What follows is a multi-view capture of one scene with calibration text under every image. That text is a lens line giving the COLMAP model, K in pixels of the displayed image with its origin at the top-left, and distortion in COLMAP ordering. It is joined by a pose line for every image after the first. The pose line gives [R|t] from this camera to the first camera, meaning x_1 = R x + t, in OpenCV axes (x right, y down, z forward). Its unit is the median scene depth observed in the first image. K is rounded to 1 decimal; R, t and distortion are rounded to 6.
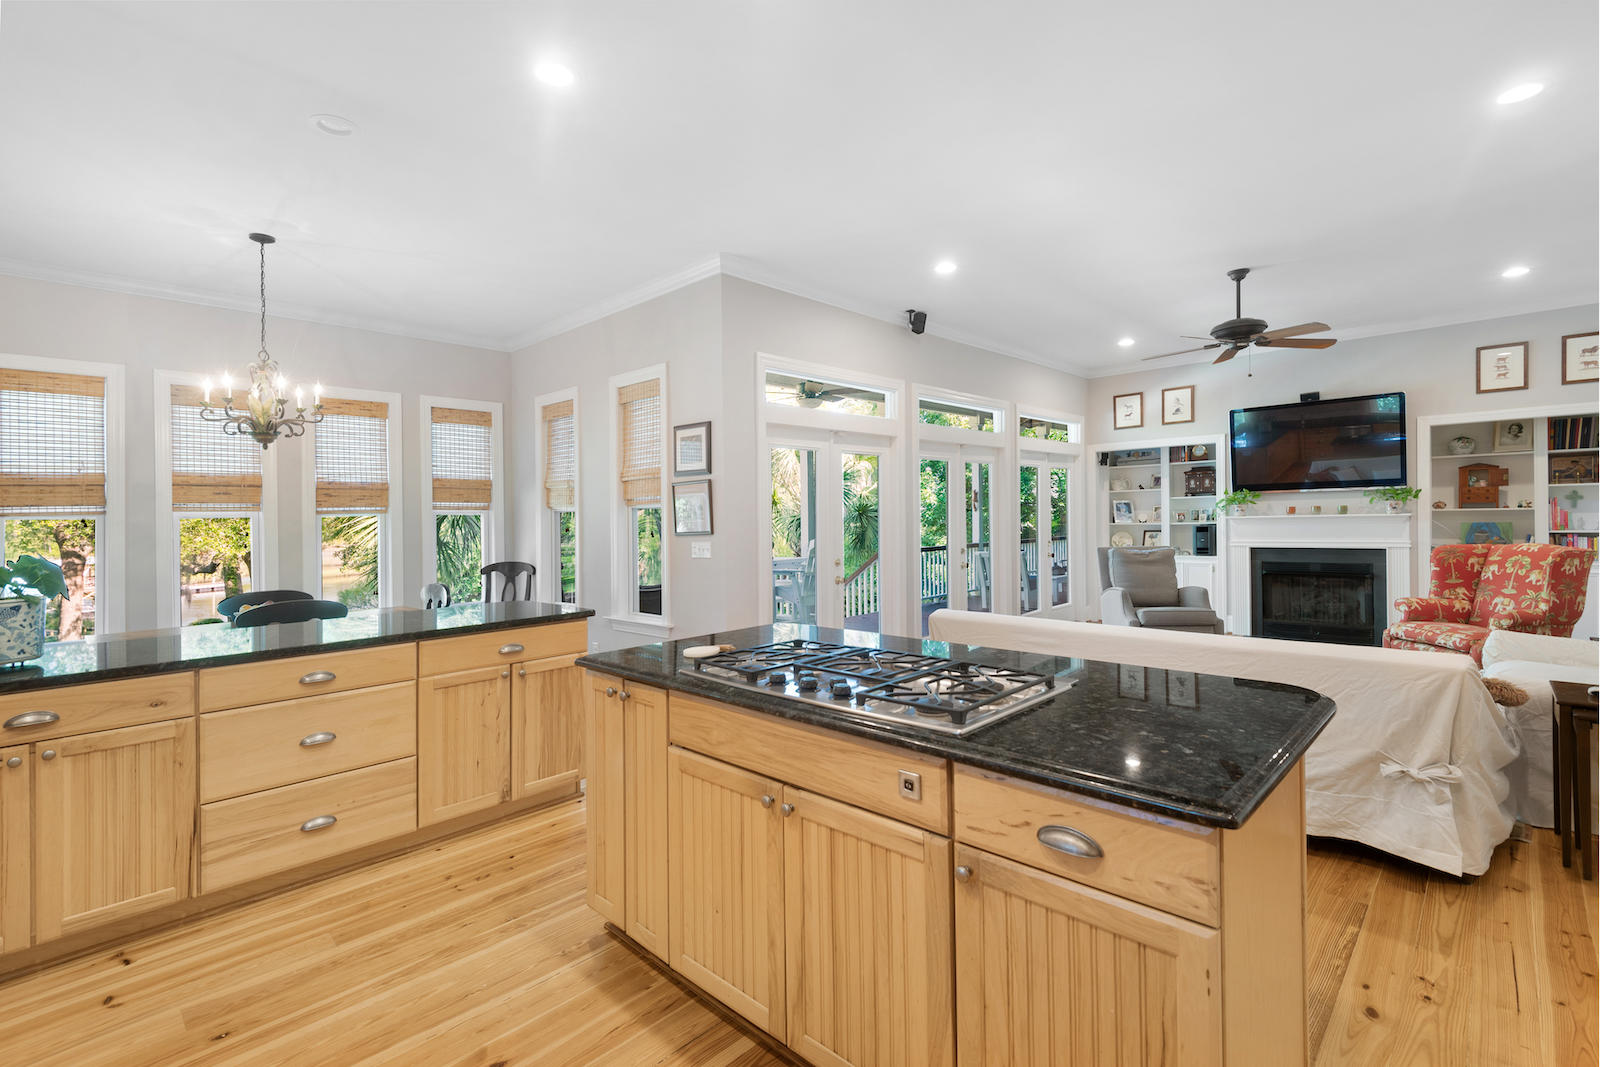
lens RADIAL K [[725.9, 0, 799.3], [0, 725.9, 526.4], [0, 0, 1]] dist [0.022426, -0.013918]
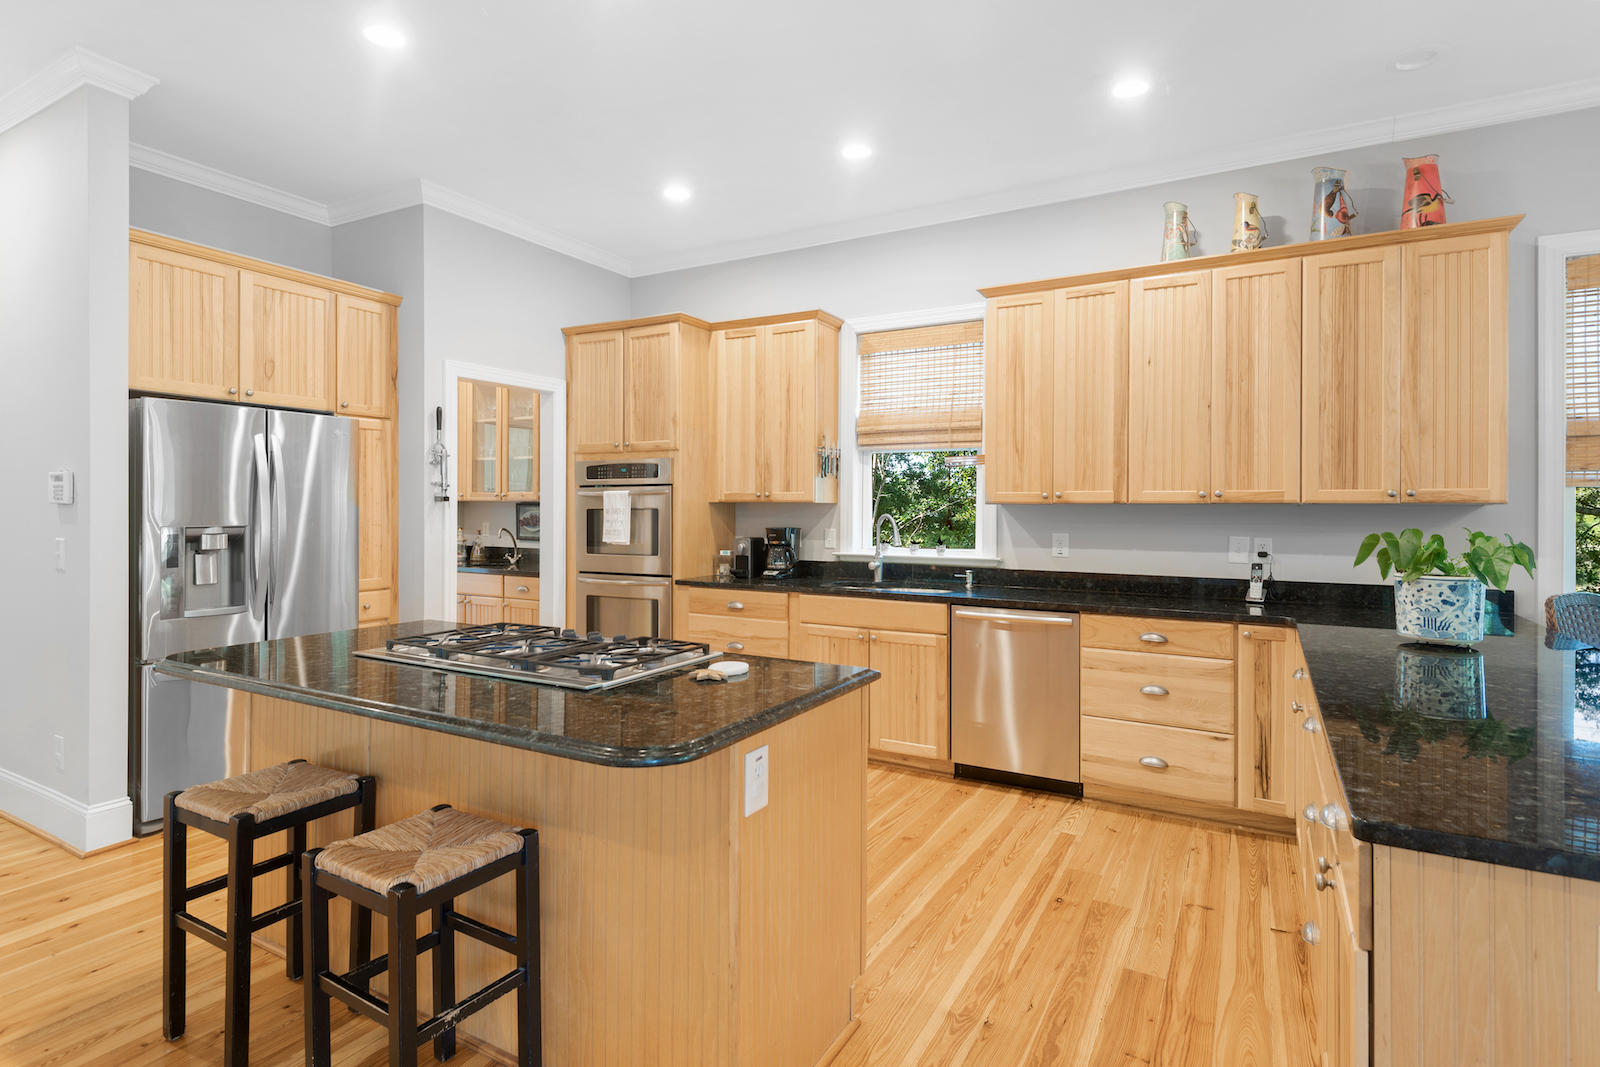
lens RADIAL K [[810.0, 0, 794.5], [0, 810.0, 514.9], [0, 0, 1]] dist [0.000348, -0.001667]
pose [[-0.967985, 0.019261, -0.250266, 0.001511], [0.013372, 0.999593, 0.025212, -0.007625], [0.250650, 0.021058, -0.967849, 0.714937]]
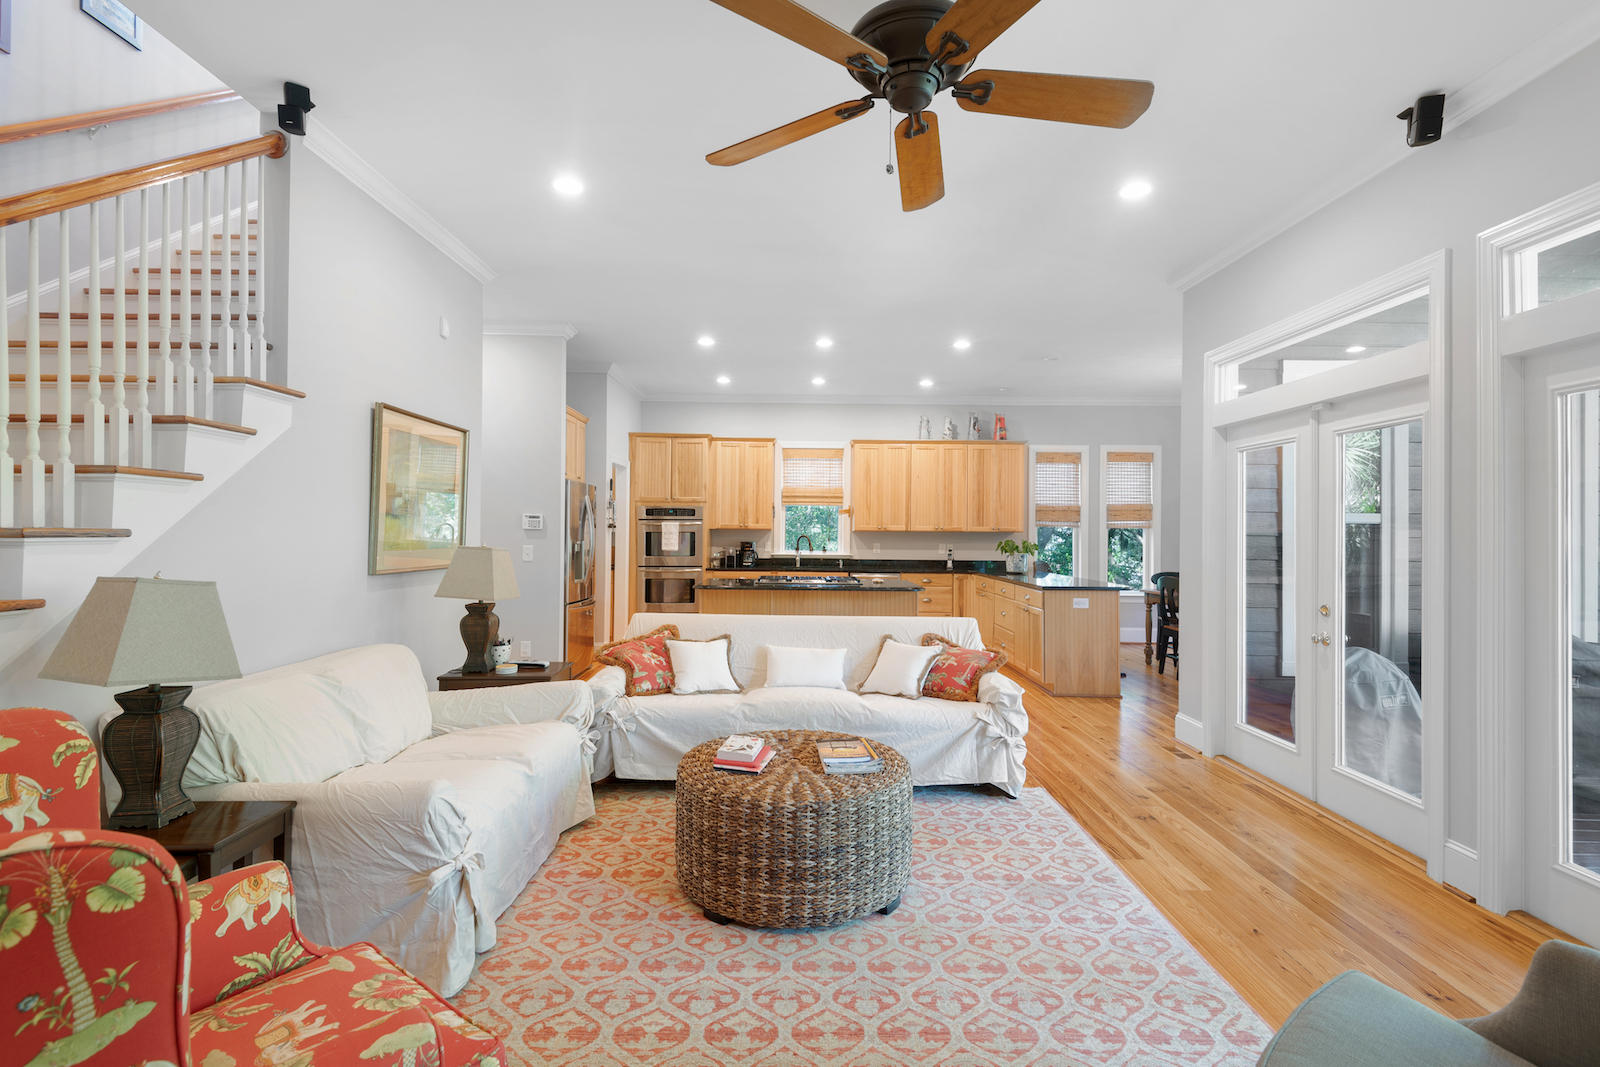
lens RADIAL K [[728.1, 0, 795.0], [0, 728.1, 525.3], [0, 0, 1]] dist [0.042400, -0.024843]
pose [[-0.714602, 0.008247, -0.699483, 0.770593], [-0.003073, 0.999884, 0.014928, -0.029902], [0.699525, 0.012817, -0.714494, 1.046915]]
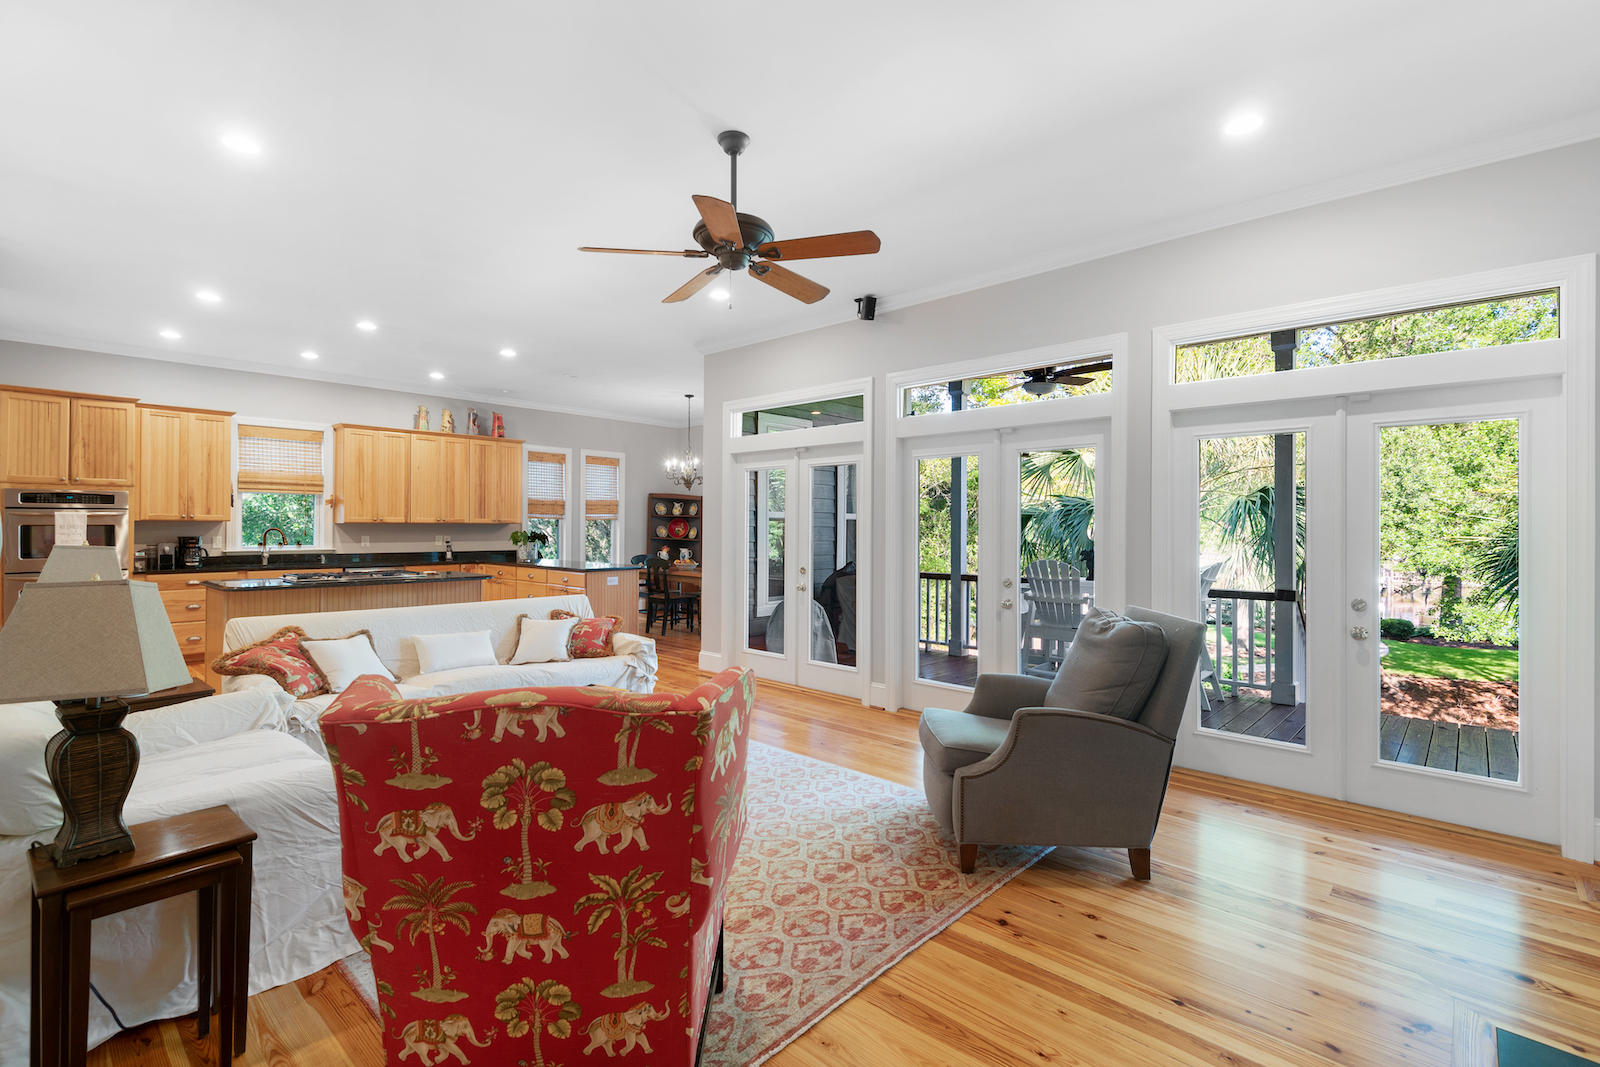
lens RADIAL K [[728.1, 0, 795.0], [0, 728.1, 525.3], [0, 0, 1]] dist [0.042400, -0.024843]
pose [[0.020686, 0.019201, -0.999602, 1.035568], [-0.018531, 0.999651, 0.018819, -0.033546], [0.999614, 0.018134, 0.021035, 0.889236]]
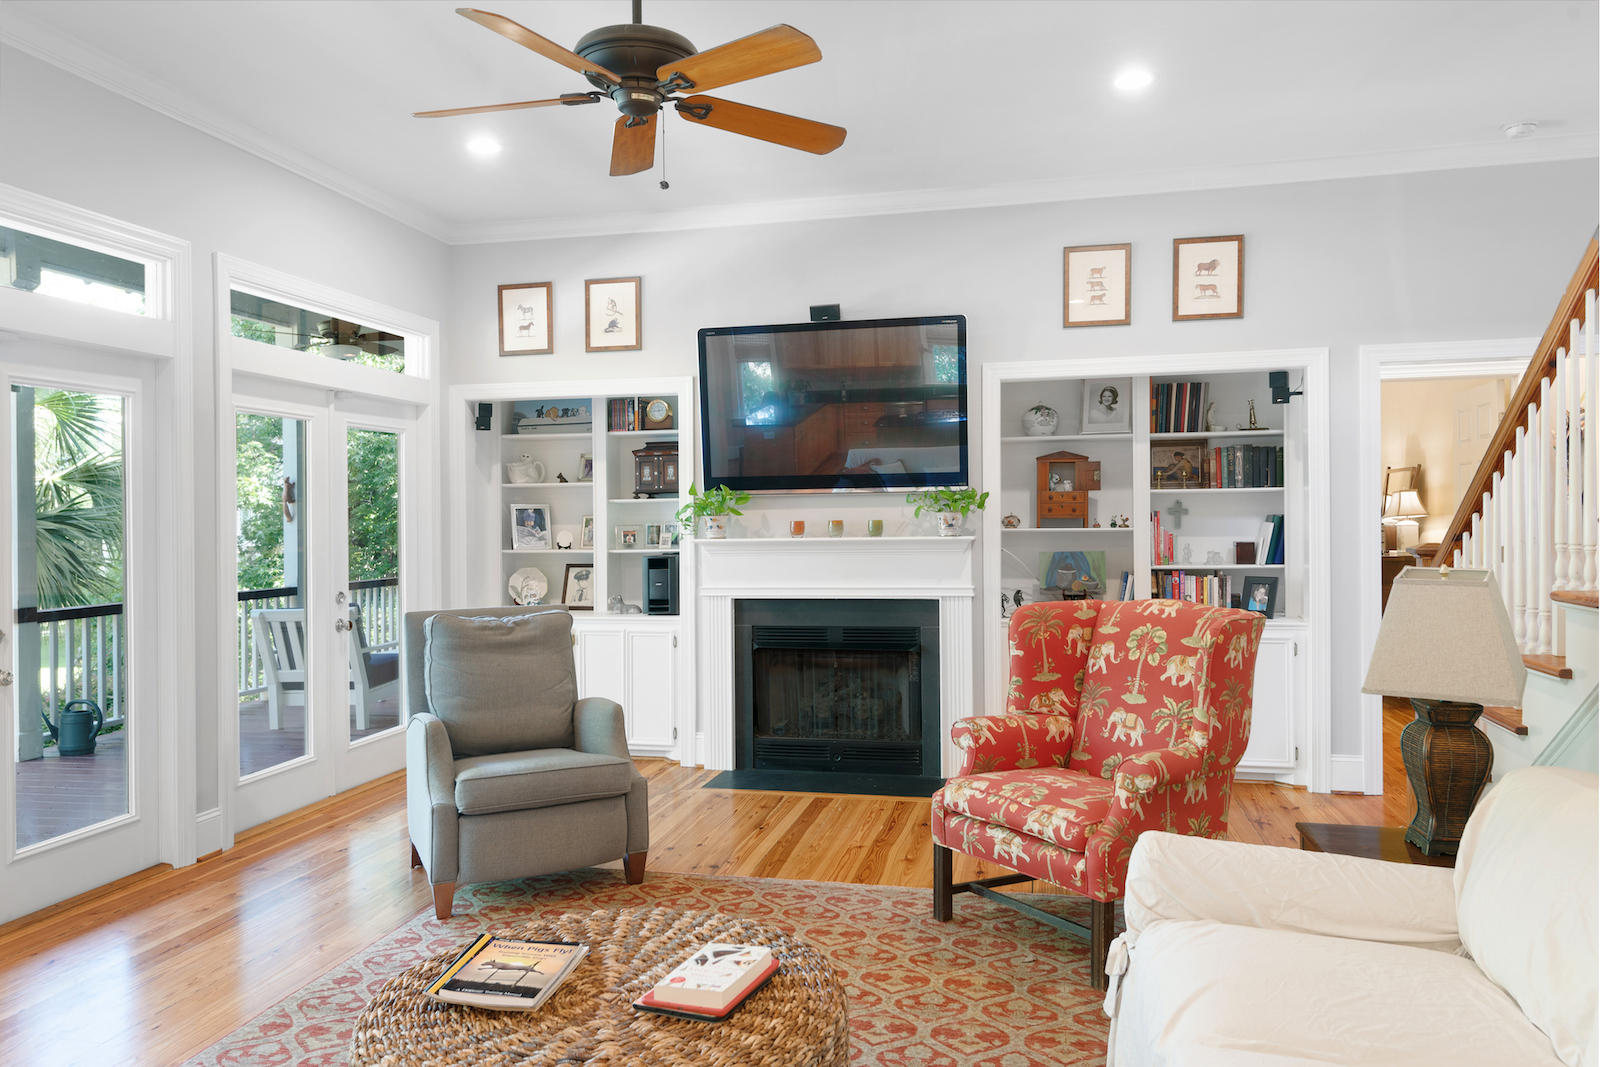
lens RADIAL K [[1093.2, 0, 803.0], [0, 1093.2, 527.0], [0, 0, 1]] dist [0.033560, -0.000939]
pose [[0.853350, 0.009653, 0.521248, 0.320877], [-0.001271, 0.999864, -0.016435, -0.011662], [-0.521336, 0.013363, 0.853247, 0.395155]]
